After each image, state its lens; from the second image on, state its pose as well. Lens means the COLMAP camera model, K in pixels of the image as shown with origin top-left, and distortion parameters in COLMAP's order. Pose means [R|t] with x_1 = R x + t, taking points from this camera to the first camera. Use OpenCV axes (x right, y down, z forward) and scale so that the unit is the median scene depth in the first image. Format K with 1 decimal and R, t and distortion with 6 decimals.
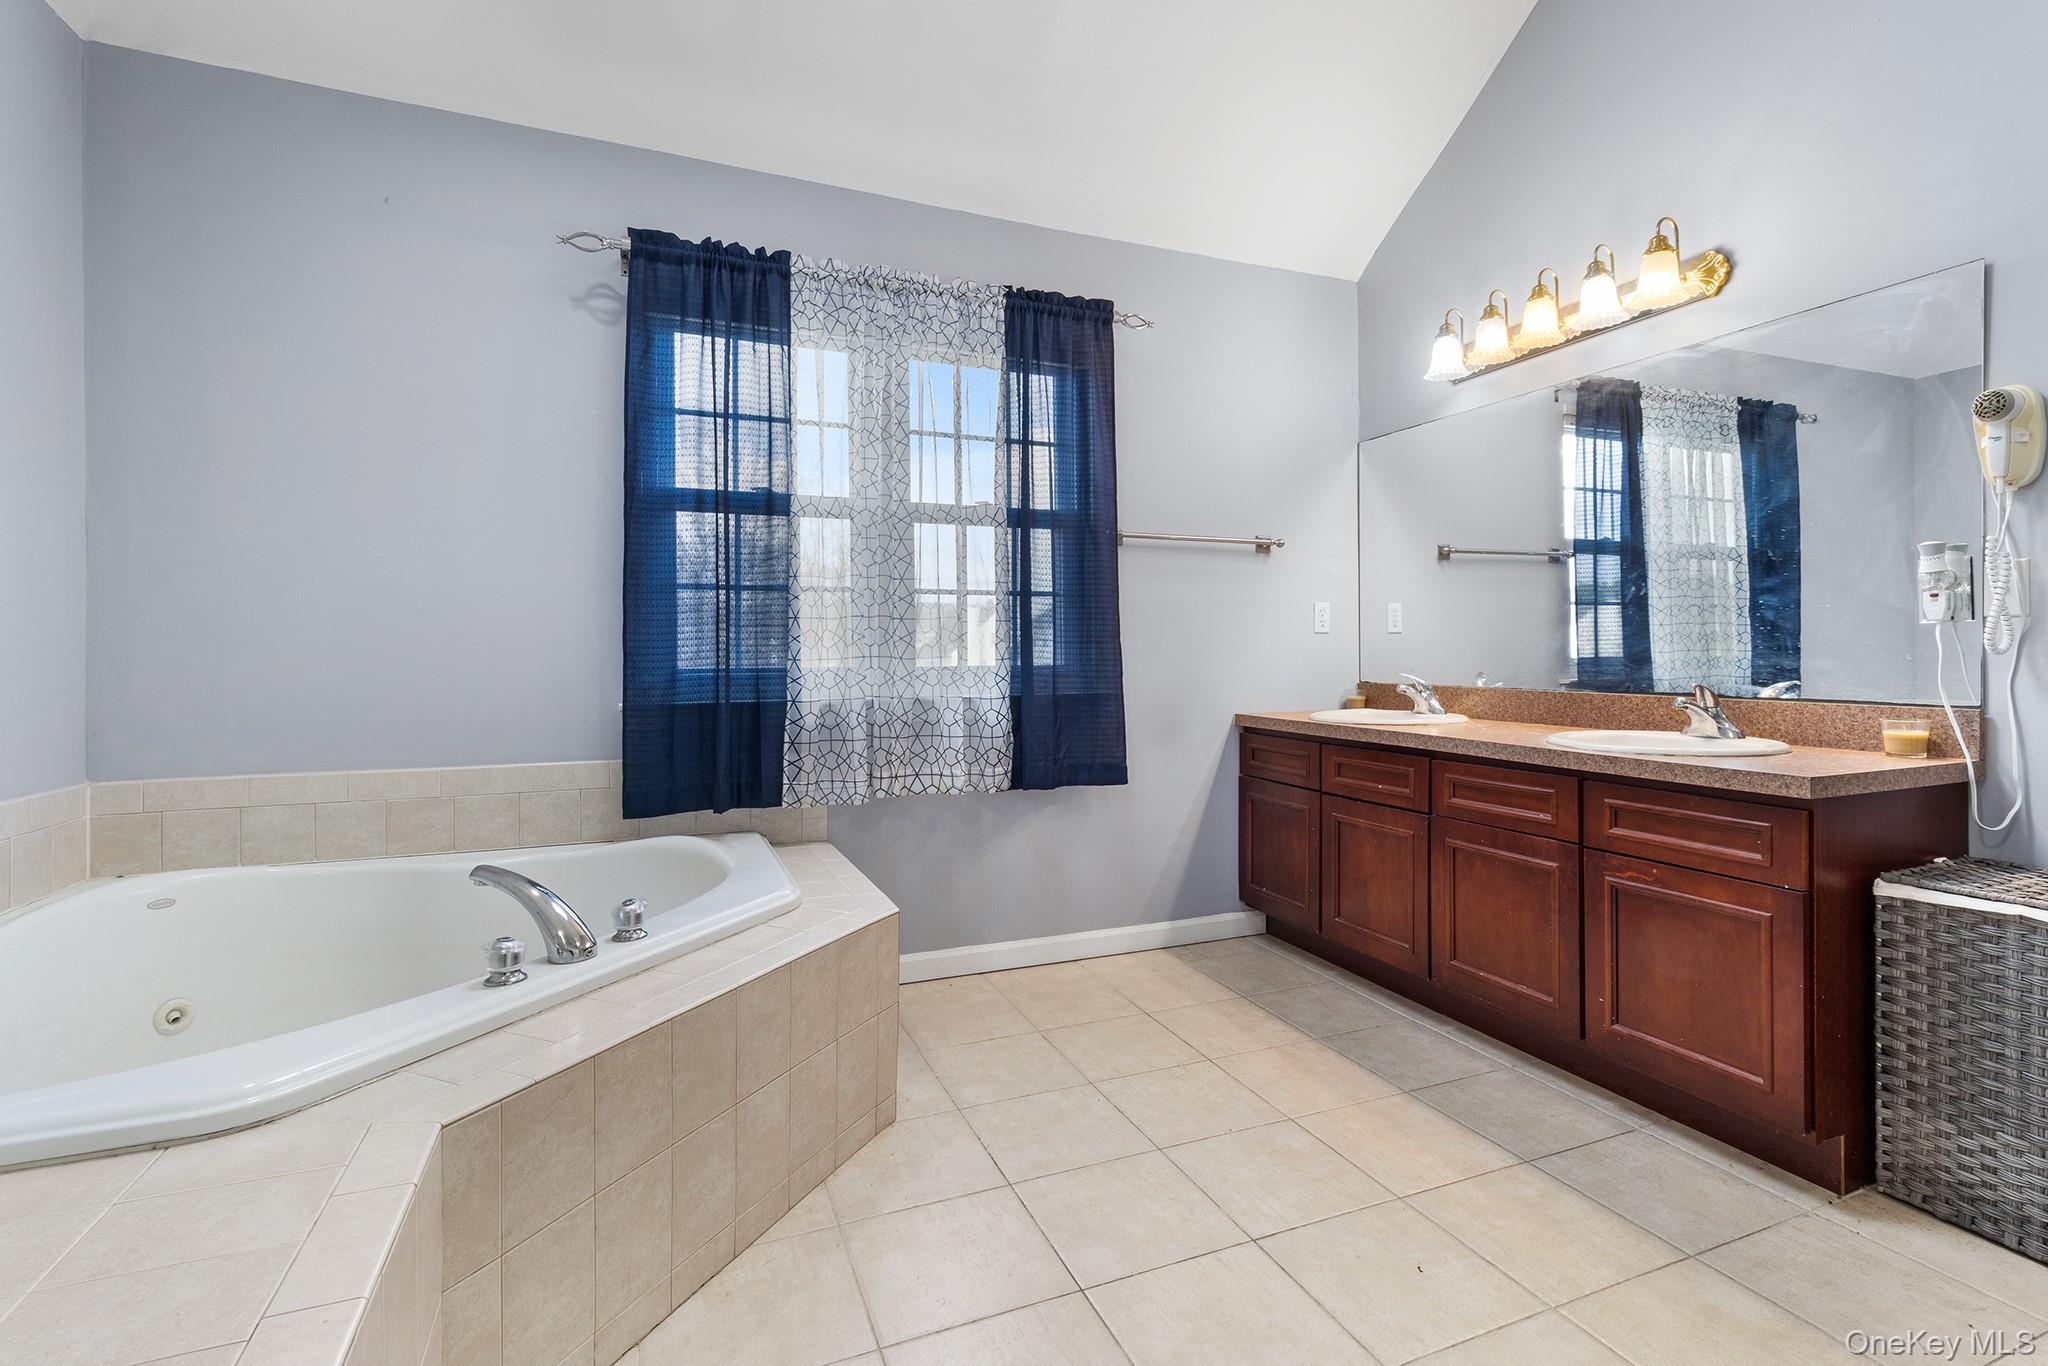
lens RADIAL K [[972.8, 0, 1050.1], [0, 972.8, 668.5], [0, 0, 1]] dist [-0.000080, 0.001156]
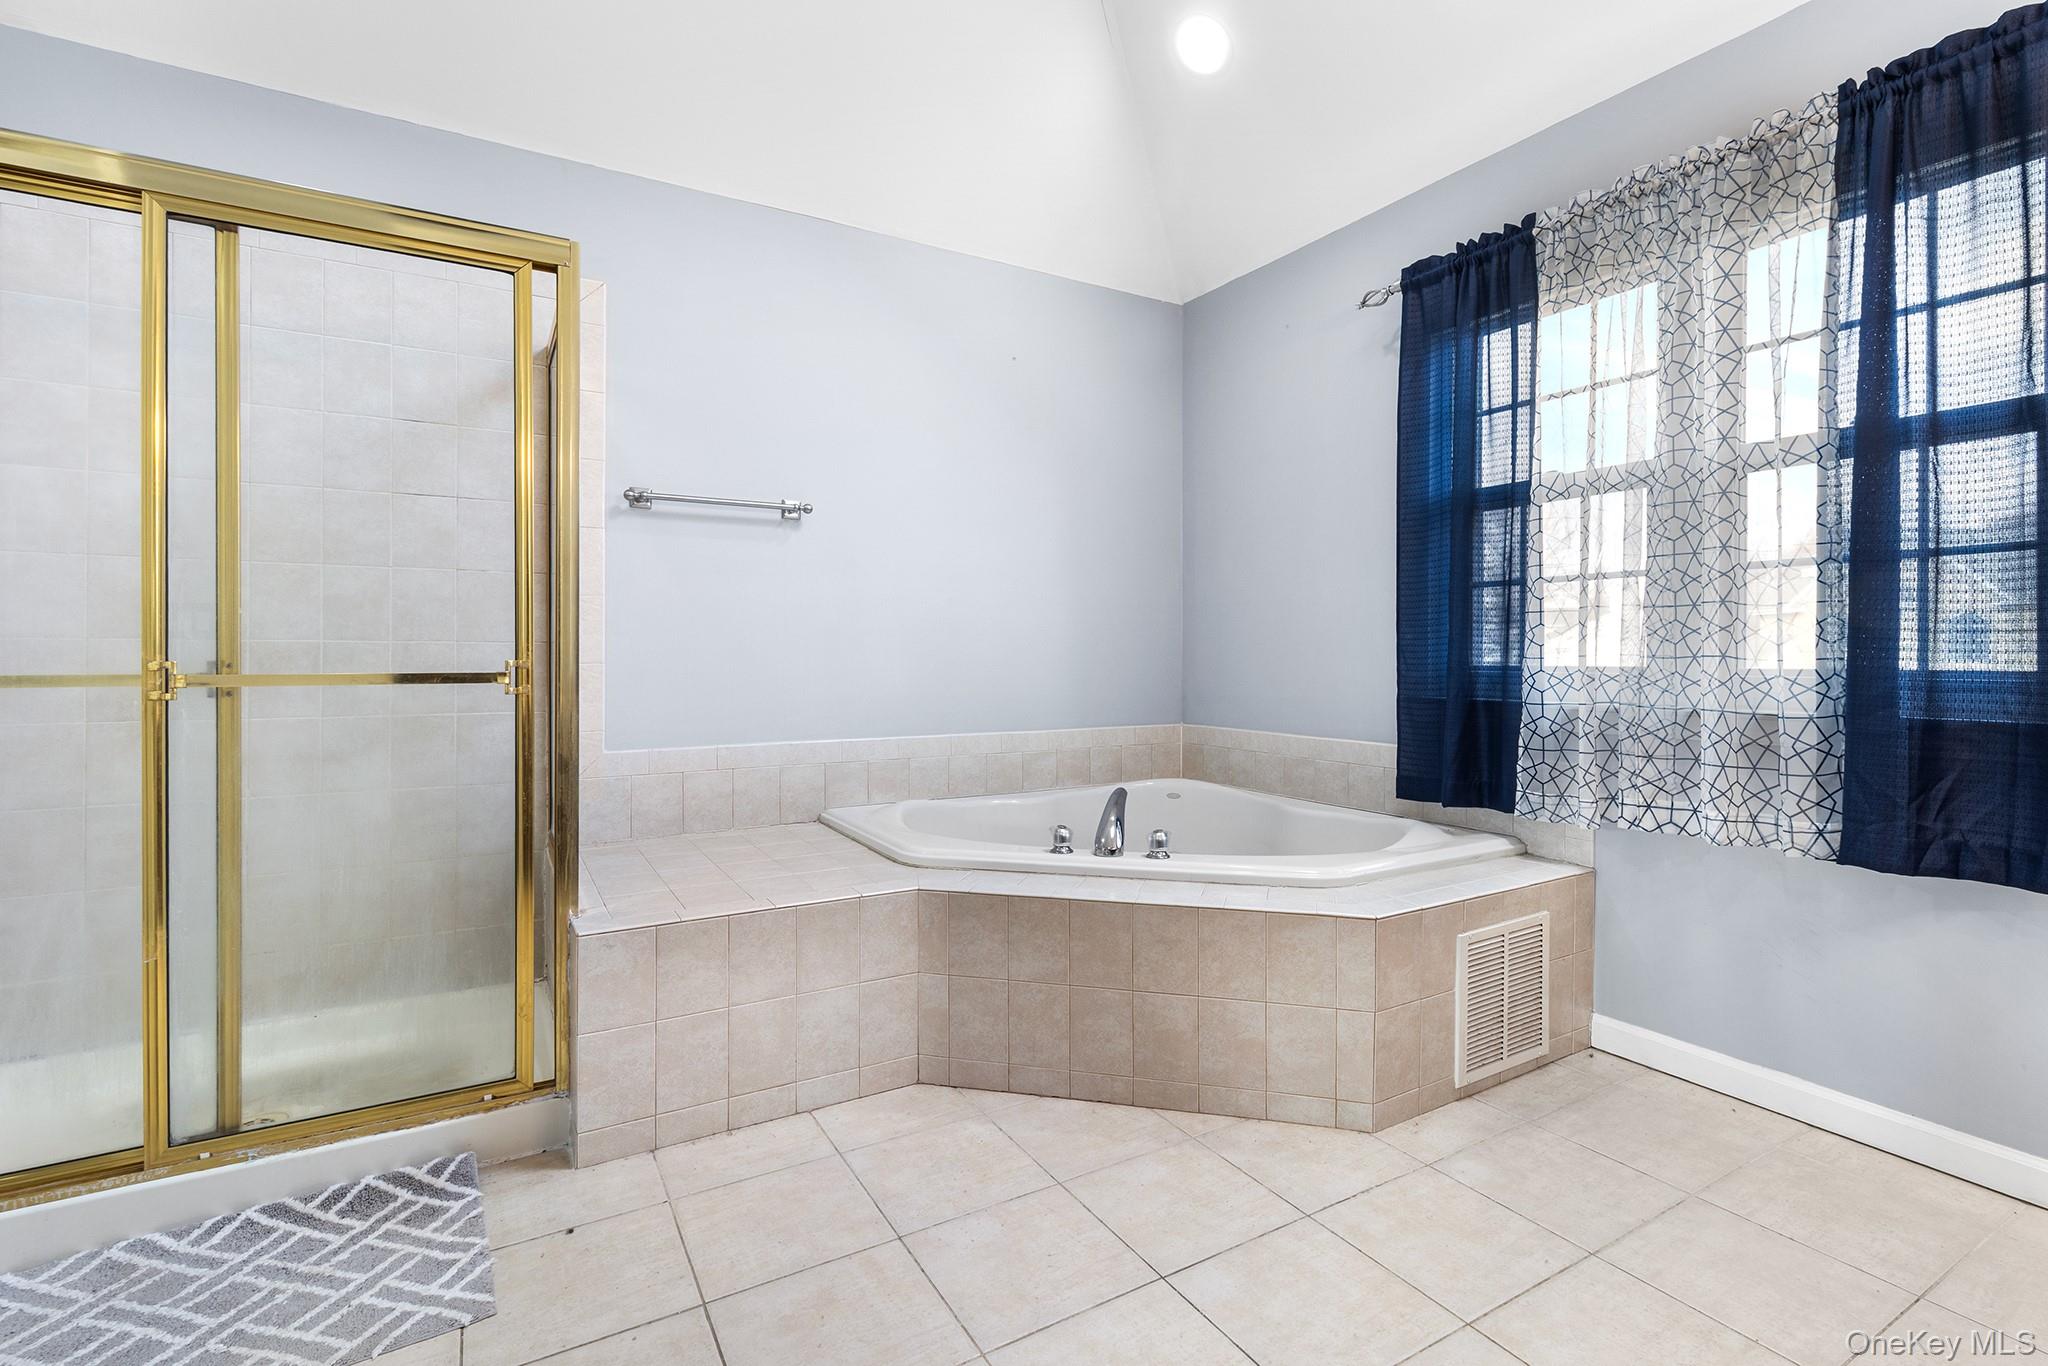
lens RADIAL K [[972.8, 0, 1050.1], [0, 972.8, 668.5], [0, 0, 1]] dist [-0.000080, 0.001156]
pose [[0.122359, 0.017760, -0.992327, 0.593932], [-0.015730, 0.999749, 0.015953, -0.006188], [0.992361, 0.013657, 0.122608, 0.439330]]
